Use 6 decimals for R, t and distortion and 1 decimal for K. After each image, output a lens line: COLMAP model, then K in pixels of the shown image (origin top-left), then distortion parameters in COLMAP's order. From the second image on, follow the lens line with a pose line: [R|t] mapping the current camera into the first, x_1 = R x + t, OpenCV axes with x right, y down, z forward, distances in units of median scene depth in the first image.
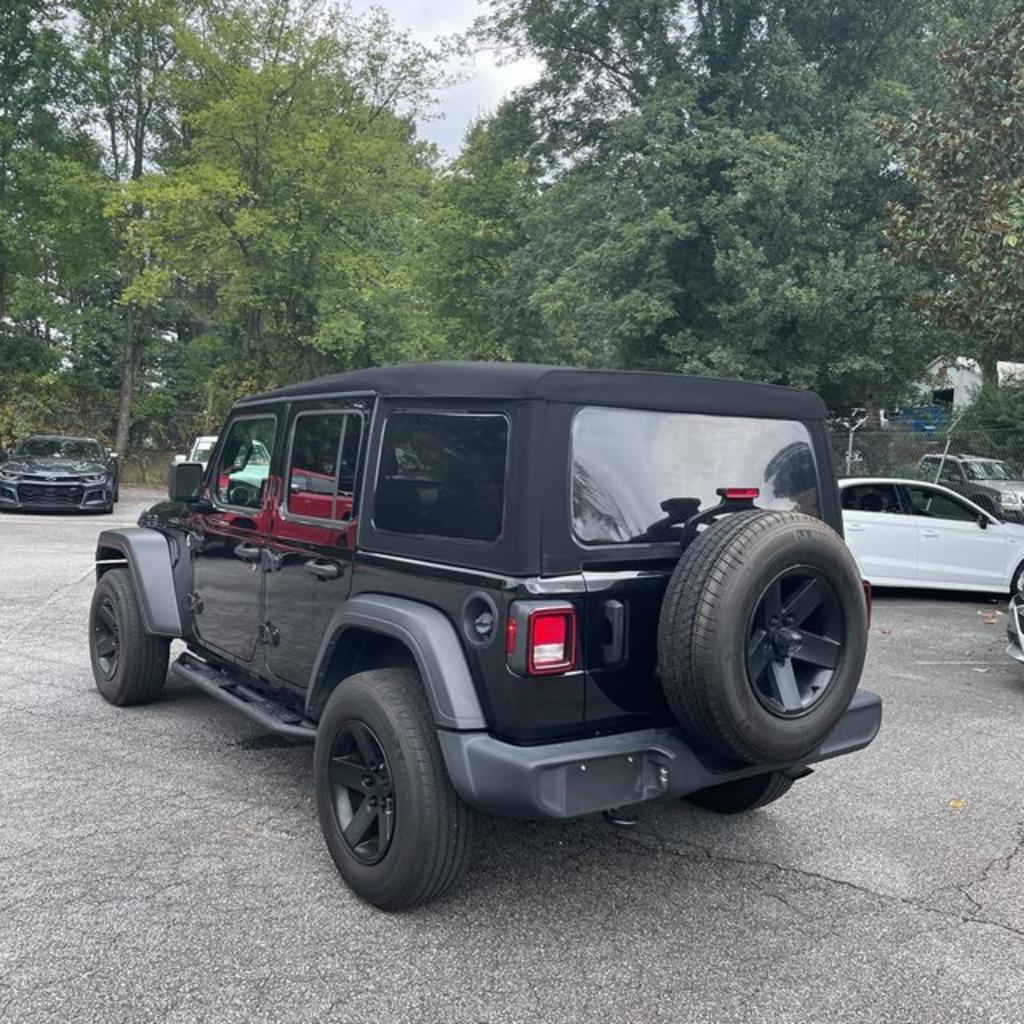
lens RADIAL K [[1035.6, 0, 521.4], [0, 1035.6, 513.1], [0, 0, 1]] dist [0.082007, -0.102182]
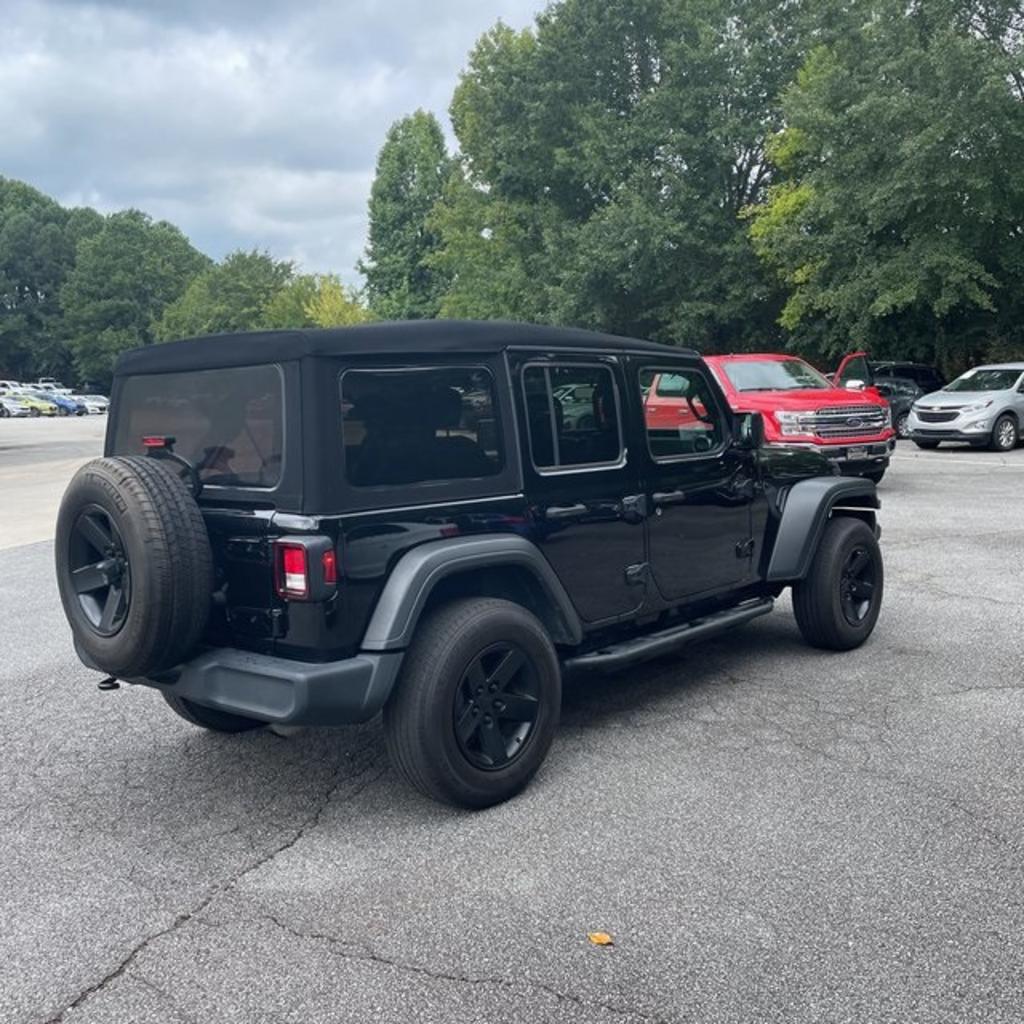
lens RADIAL K [[1029.4, 0, 507.8], [0, 1029.4, 499.8], [0, 0, 1]] dist [0.090142, -0.120744]
pose [[0.176938, 0.049108, -0.982996, 1.251288], [-0.009266, 0.998793, 0.048230, -0.020391], [0.984178, 0.000574, 0.177180, 1.035754]]
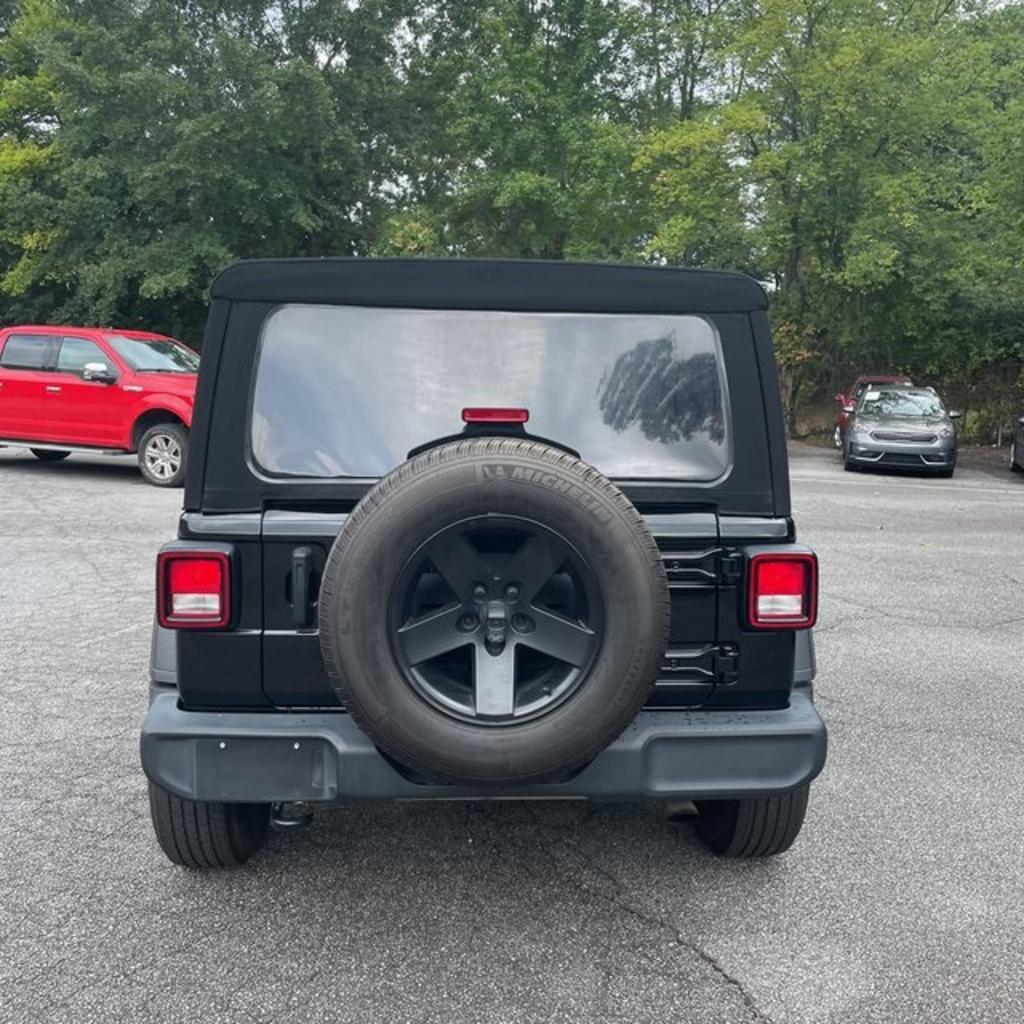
lens RADIAL K [[1051.7, 0, 512.0], [0, 1051.7, 512.0], [0, 0, 1]] dist [0.096932, -0.153095]
pose [[0.838359, 0.048735, -0.542936, 0.548160], [-0.024991, 0.998385, 0.051028, 0.009624], [0.544545, -0.029211, 0.838223, 0.334789]]
